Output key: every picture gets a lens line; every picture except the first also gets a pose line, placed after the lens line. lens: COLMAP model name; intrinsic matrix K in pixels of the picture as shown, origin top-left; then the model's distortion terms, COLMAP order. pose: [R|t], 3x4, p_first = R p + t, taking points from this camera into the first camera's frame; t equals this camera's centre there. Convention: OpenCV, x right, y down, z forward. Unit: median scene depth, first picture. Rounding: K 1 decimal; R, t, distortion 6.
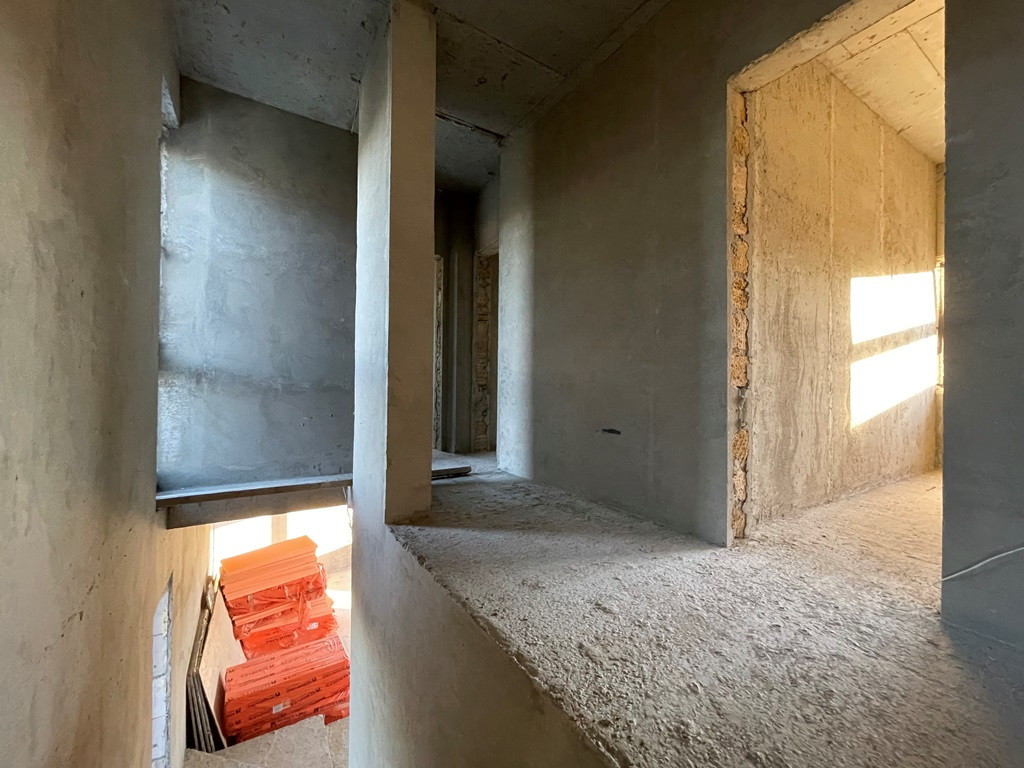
lens RADIAL K [[418.0, 0, 511.7], [0, 418.0, 379.9], [0, 0, 1]] dist [-0.002302, 0.000209]
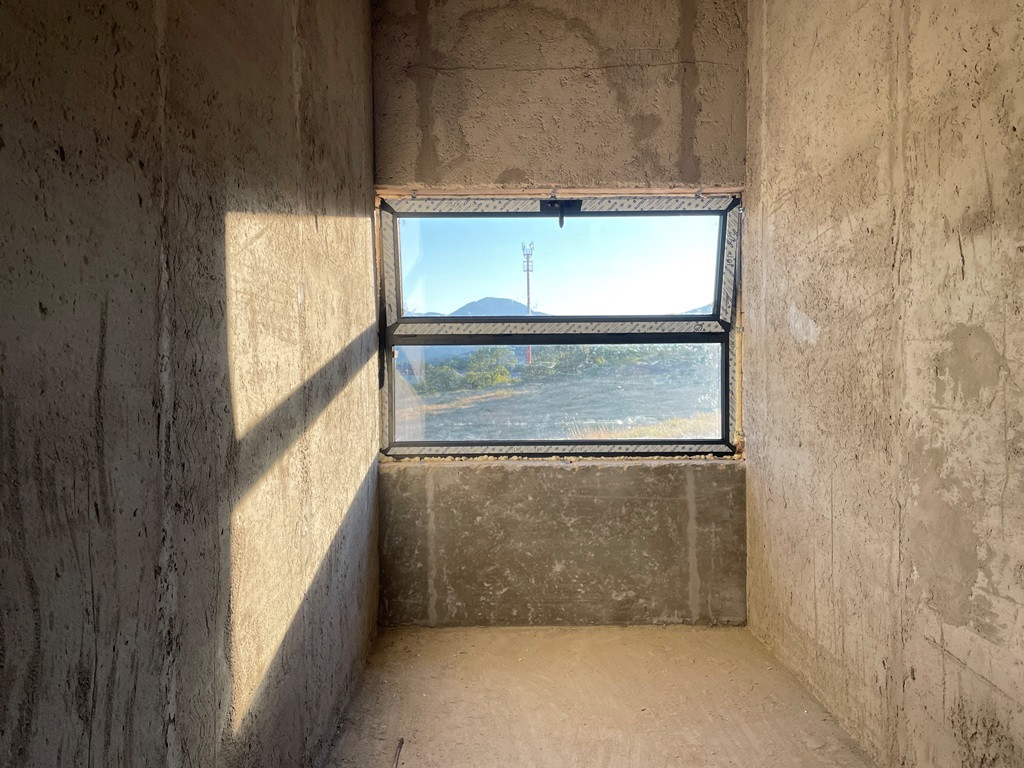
lens RADIAL K [[771.7, 0, 514.7], [0, 771.7, 386.4], [0, 0, 1]] dist [0.086057, -0.106844]
pose [[0.508512, -0.039673, 0.860141, 0.455851], [0.004399, 0.999045, 0.043480, -0.145429], [-0.861044, -0.018326, 0.508200, 0.568324]]
